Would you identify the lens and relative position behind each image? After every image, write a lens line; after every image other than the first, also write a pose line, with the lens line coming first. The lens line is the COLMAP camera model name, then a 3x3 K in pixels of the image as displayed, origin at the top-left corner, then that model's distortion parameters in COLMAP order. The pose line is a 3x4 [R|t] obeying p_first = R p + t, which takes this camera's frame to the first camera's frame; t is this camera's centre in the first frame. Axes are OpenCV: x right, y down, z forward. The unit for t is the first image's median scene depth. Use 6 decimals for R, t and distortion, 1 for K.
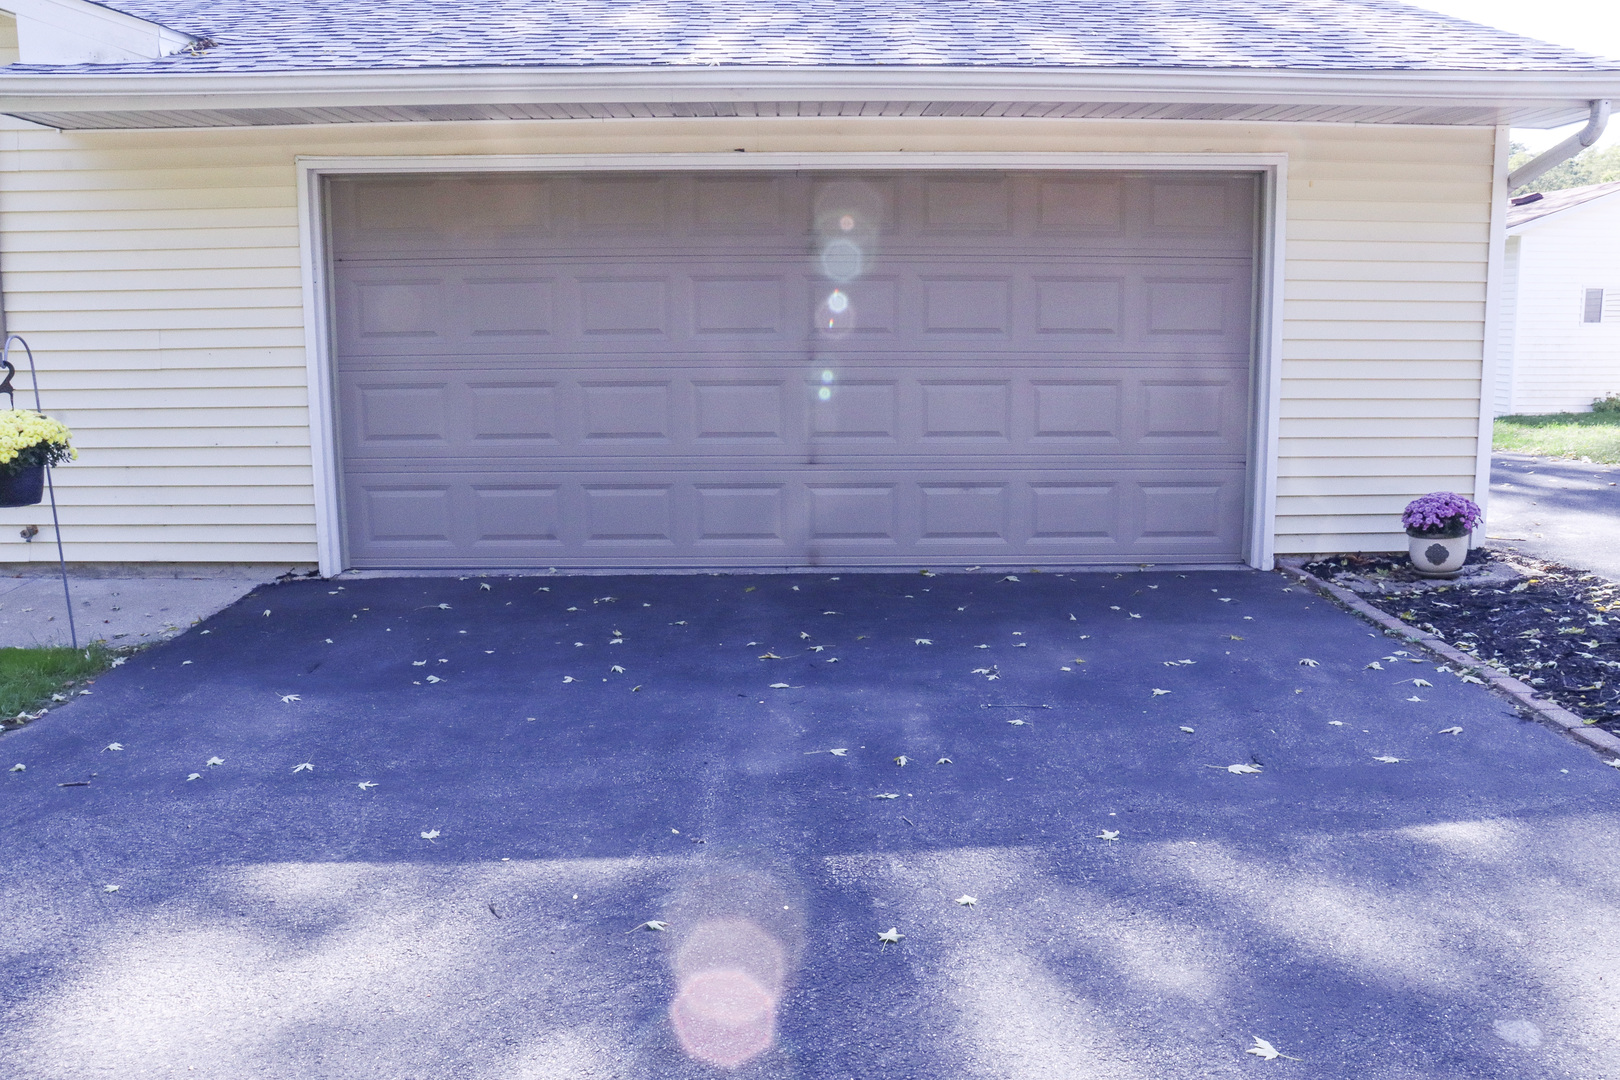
lens RADIAL K [[1340.1, 0, 812.9], [0, 1340.1, 535.2], [0, 0, 1]] dist [-0.106216, 0.014316]
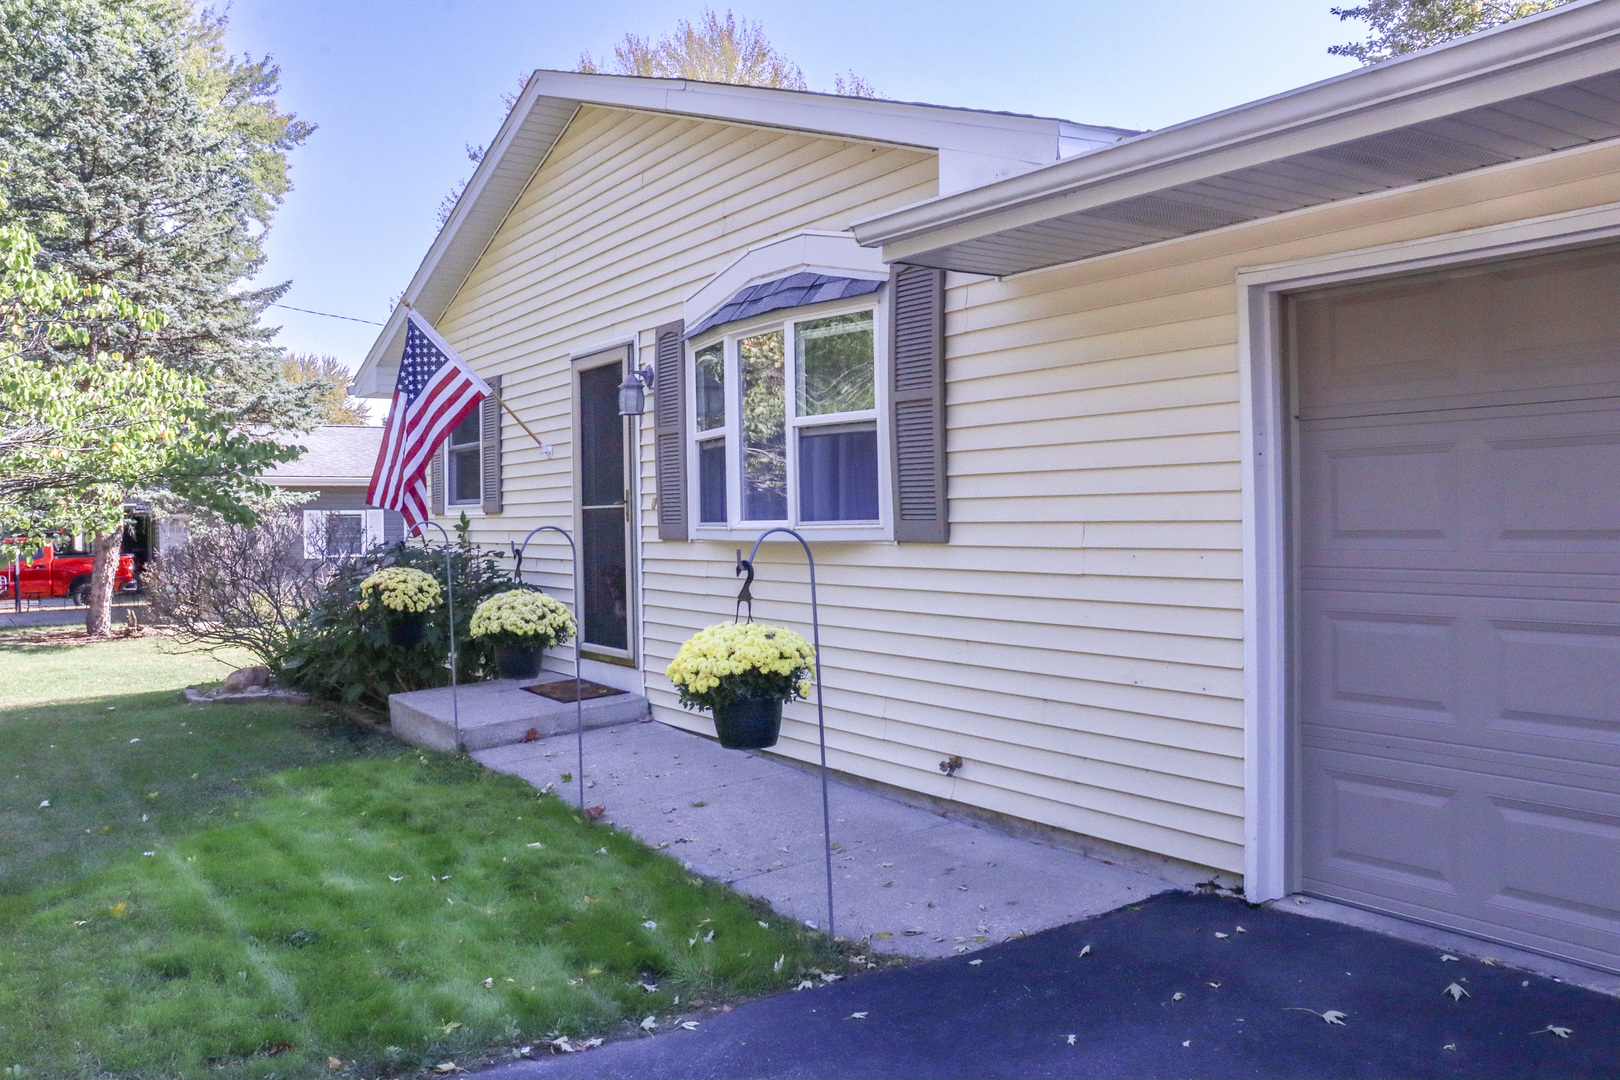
lens RADIAL K [[1340.1, 0, 810.0], [0, 1340.1, 547.7], [0, 0, 1]] dist [-0.106216, 0.014316]
pose [[0.539623, 0.012023, -0.841821, 0.059268], [-0.126004, 0.989789, -0.066635, -0.071097], [0.832424, 0.142031, 0.535628, 0.449537]]
